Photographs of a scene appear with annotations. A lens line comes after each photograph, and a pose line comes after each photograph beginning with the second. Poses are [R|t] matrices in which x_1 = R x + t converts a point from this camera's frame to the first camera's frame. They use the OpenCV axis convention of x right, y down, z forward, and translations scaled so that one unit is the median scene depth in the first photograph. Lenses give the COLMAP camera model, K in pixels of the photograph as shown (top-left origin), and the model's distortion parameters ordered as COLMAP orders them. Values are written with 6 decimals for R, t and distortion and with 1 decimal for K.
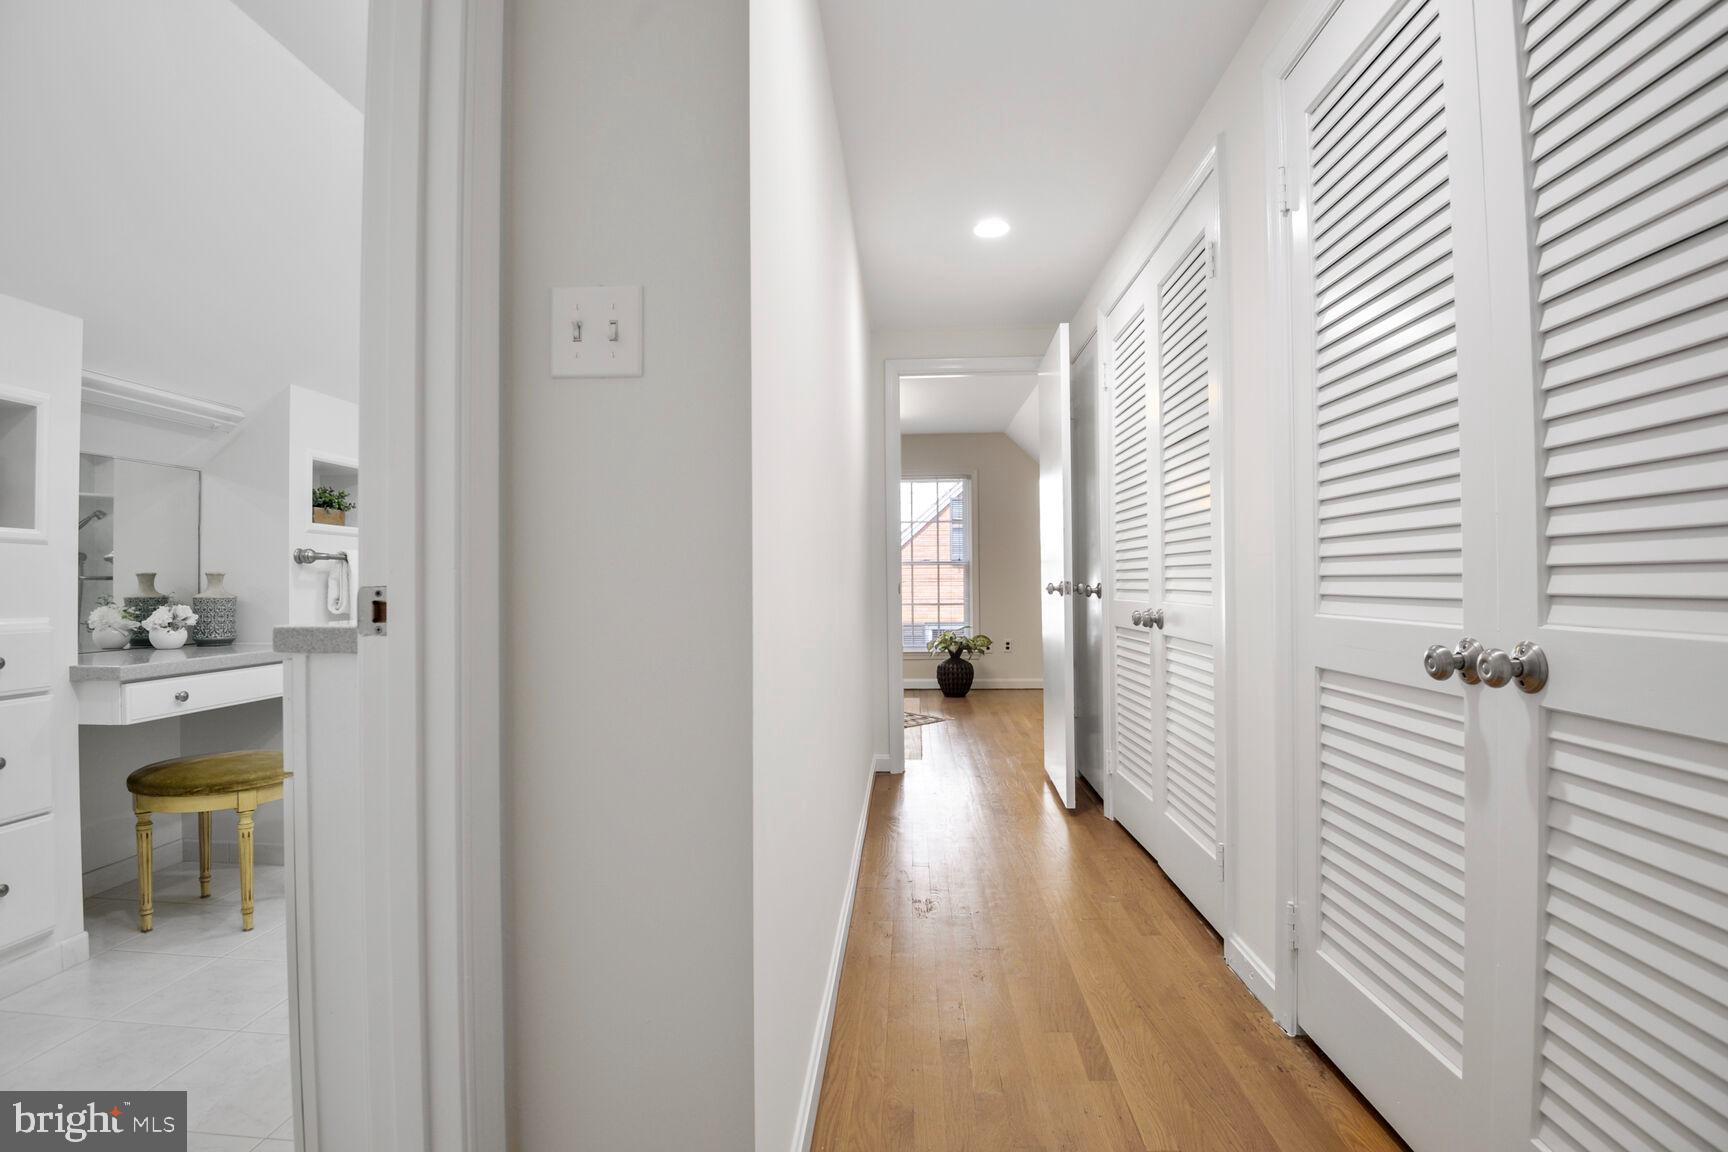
lens RADIAL K [[837.0, 0, 862.7], [0, 837.0, 571.8], [0, 0, 1]] dist [-0.006771, -0.000501]
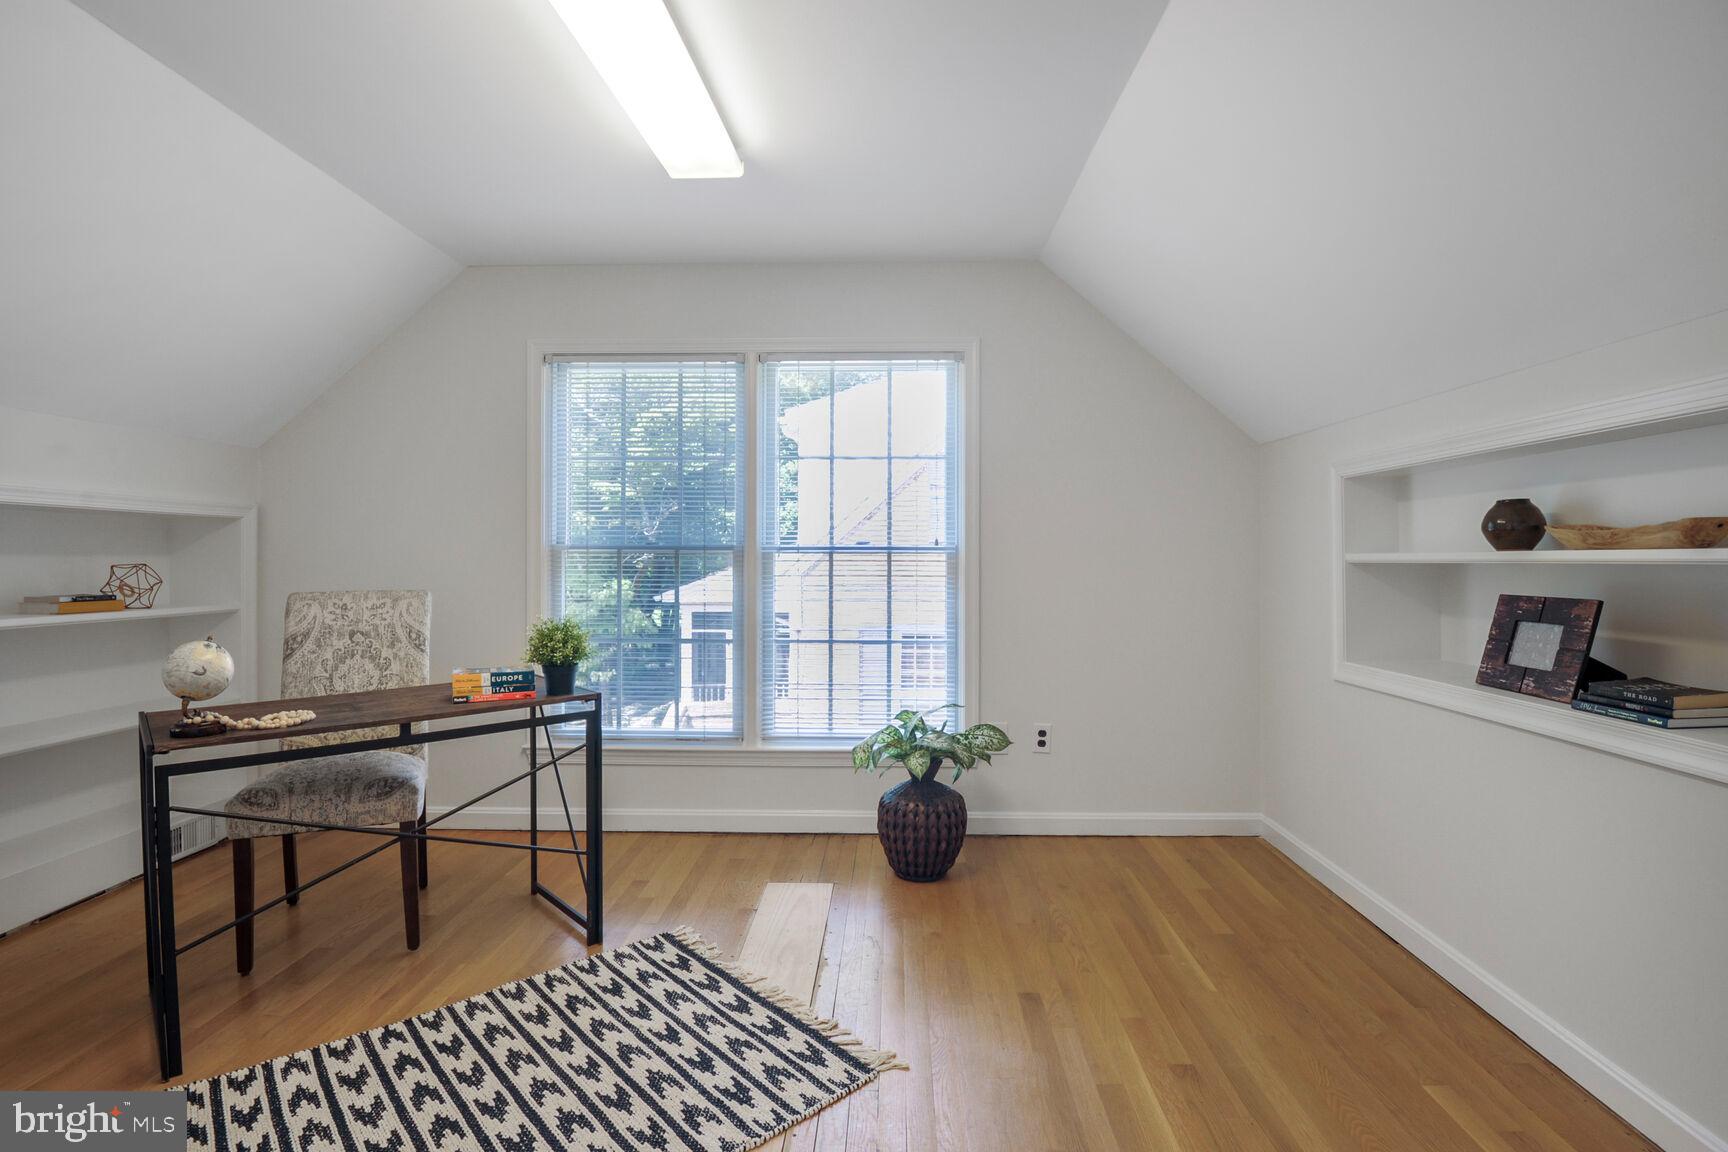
lens RADIAL K [[837.0, 0, 865.7], [0, 837.0, 577.6], [0, 0, 1]] dist [-0.006771, -0.000501]
pose [[0.999651, 0.009692, 0.024579, 0.071294], [-0.010155, 0.999772, 0.018784, -0.004485], [-0.024392, -0.019027, 0.999521, 0.588202]]
